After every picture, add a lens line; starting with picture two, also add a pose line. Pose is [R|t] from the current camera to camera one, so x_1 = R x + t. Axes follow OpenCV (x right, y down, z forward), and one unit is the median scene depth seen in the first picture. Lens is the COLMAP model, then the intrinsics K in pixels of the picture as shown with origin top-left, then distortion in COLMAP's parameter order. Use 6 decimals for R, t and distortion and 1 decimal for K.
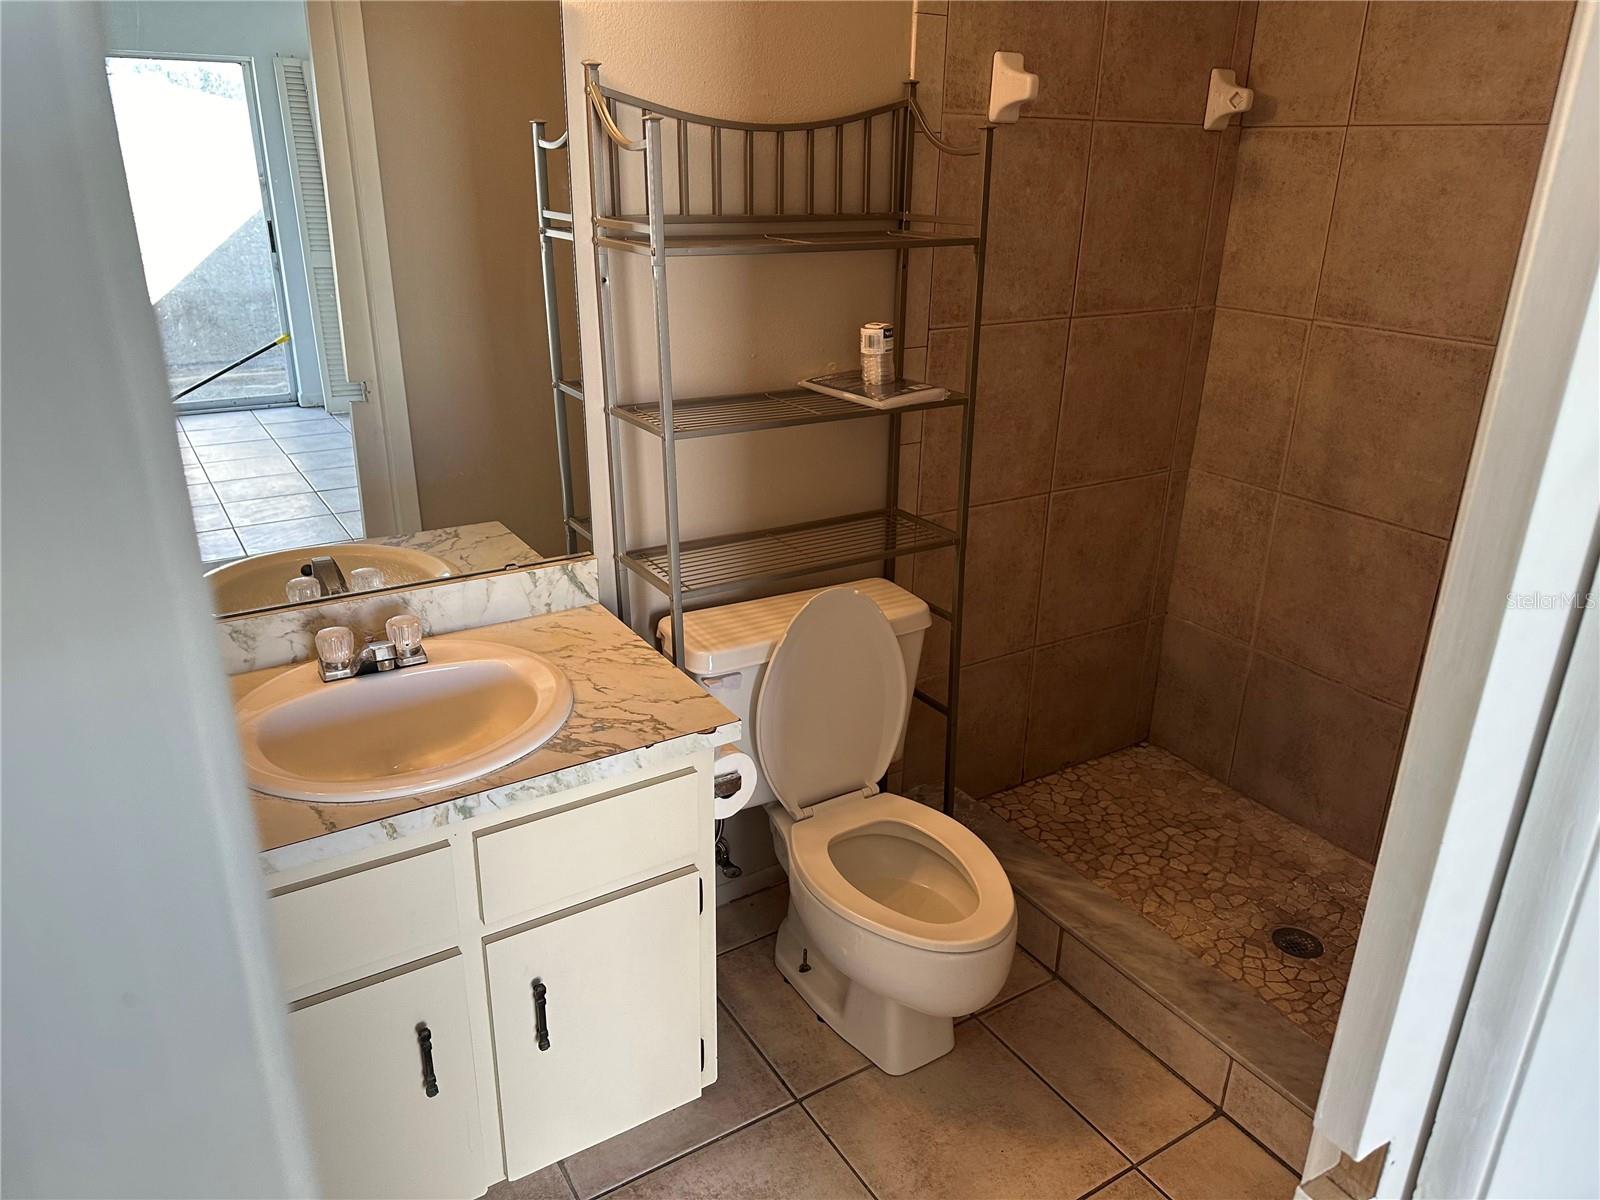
lens RADIAL K [[1130.2, 0, 800.0], [0, 1130.2, 600.0], [0, 0, 1]] dist [-0.002351, -0.002109]
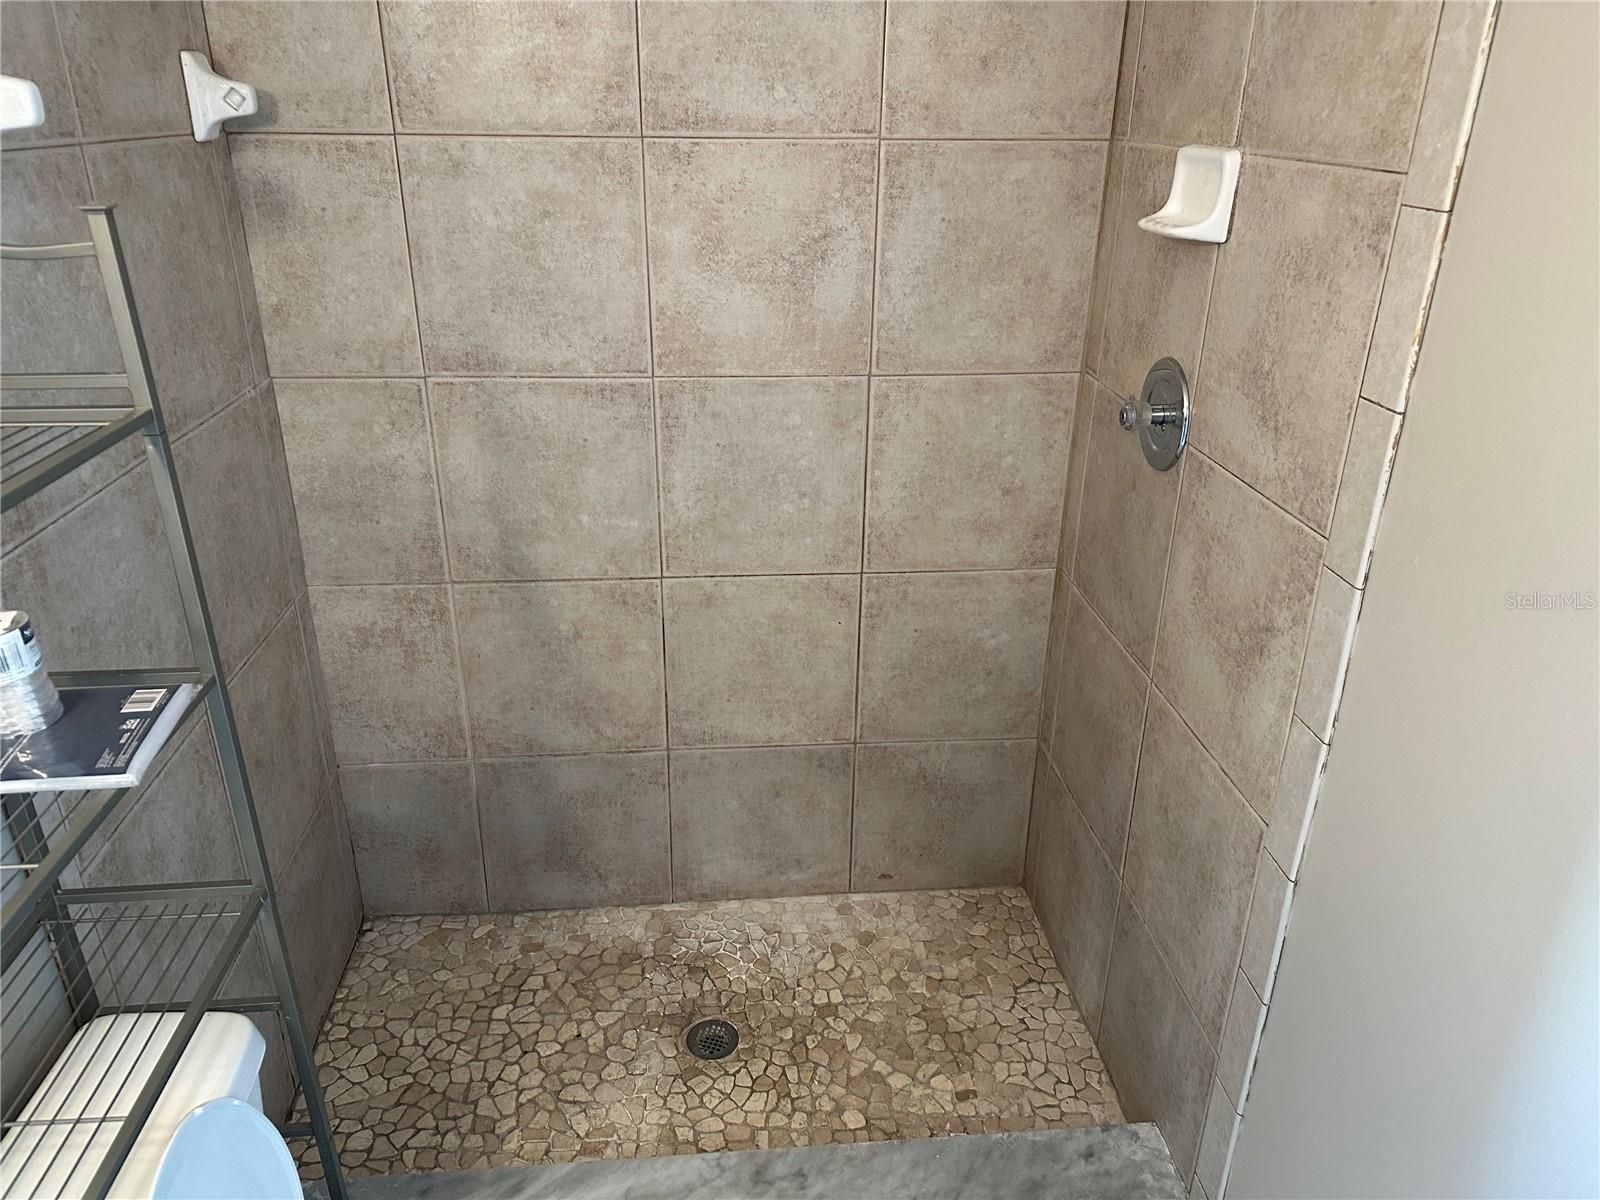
lens RADIAL K [[1109.0, 0, 800.0], [0, 1109.0, 600.0], [0, 0, 1]] dist [0.134946, -0.205090]
pose [[0.467280, -0.366035, 0.804778, -0.123051], [0.325506, 0.917557, 0.228331, -0.195046], [-0.822007, 0.155266, 0.547902, 0.358294]]
